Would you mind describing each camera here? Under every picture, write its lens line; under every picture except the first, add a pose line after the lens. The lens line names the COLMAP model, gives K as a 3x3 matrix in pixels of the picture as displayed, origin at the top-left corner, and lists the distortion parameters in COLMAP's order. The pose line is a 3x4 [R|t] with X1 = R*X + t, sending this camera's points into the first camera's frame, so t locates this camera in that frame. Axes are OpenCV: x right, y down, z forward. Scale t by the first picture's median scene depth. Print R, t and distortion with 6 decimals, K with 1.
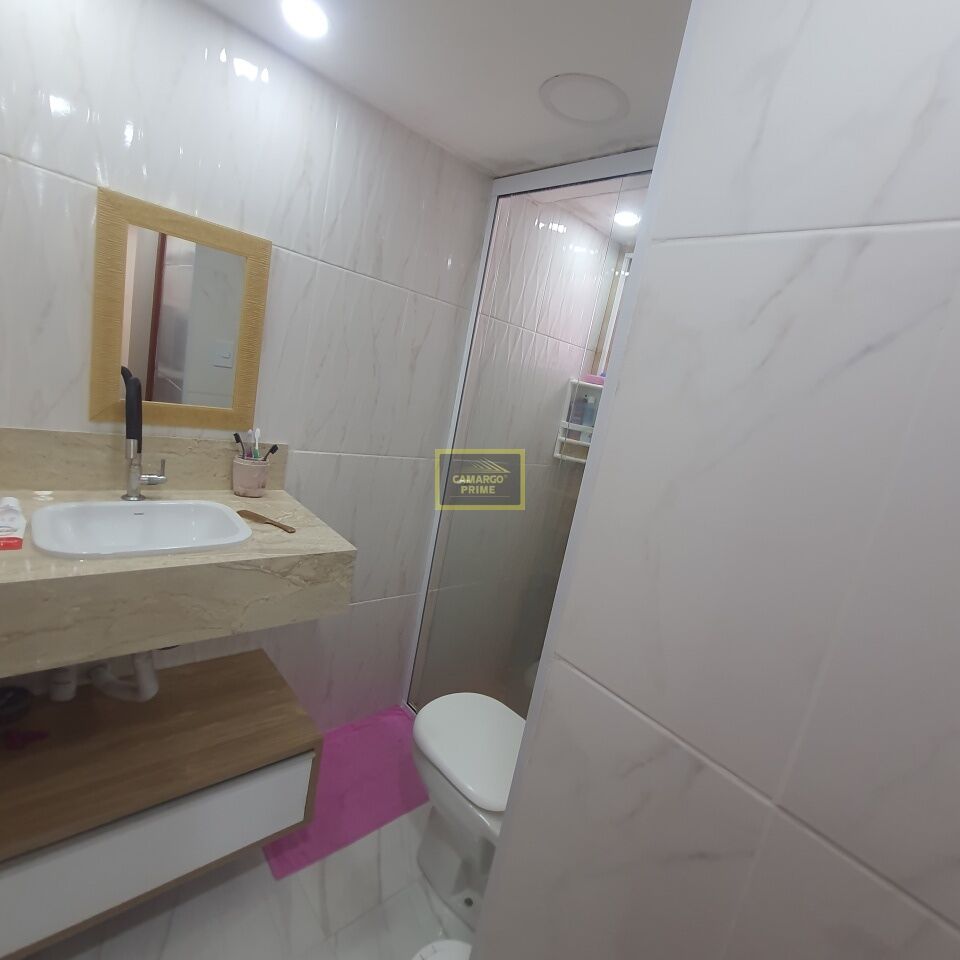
lens RADIAL K [[508.2, 0, 480.8], [0, 508.2, 477.5], [0, 0, 1]] dist [-0.001451, -0.001311]
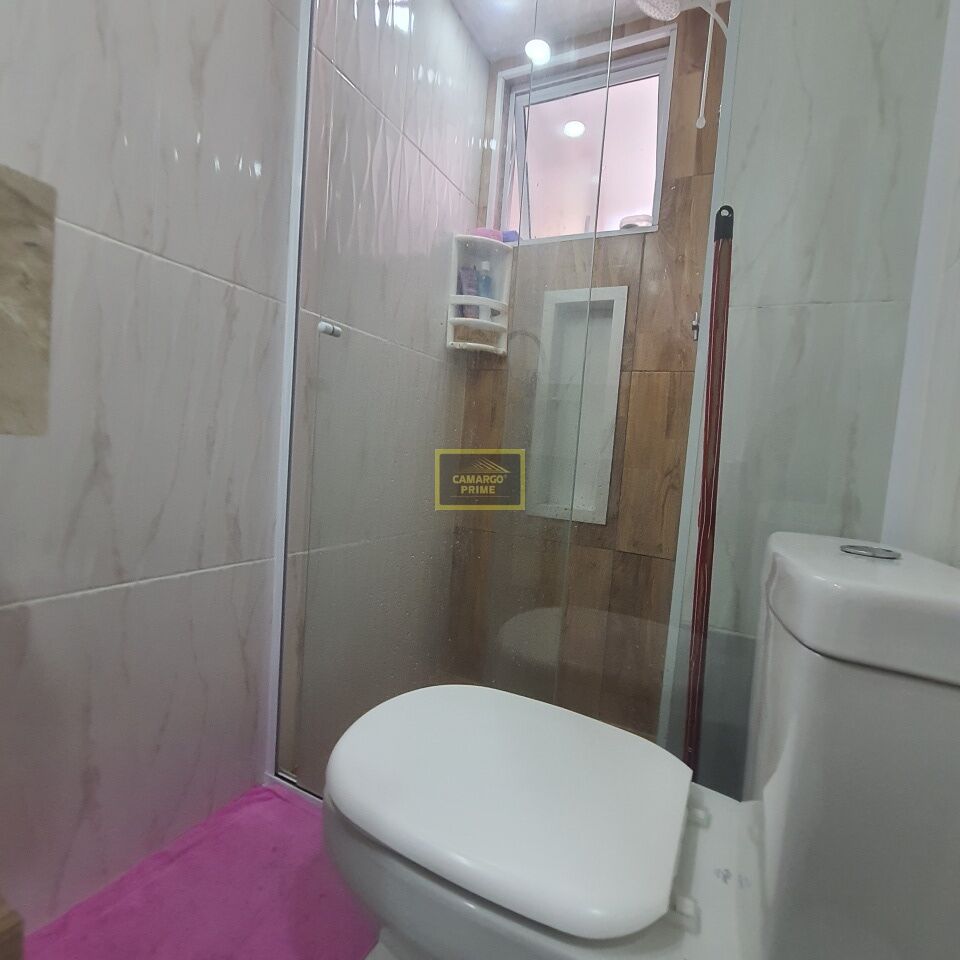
lens RADIAL K [[508.2, 0, 482.9], [0, 508.2, 482.5], [0, 0, 1]] dist [-0.001451, -0.001311]
pose [[0.930082, -0.142684, 0.338510, -0.080750], [0.175214, 0.982221, -0.067400, 0.220097], [-0.322874, 0.121999, 0.938546, 0.398148]]
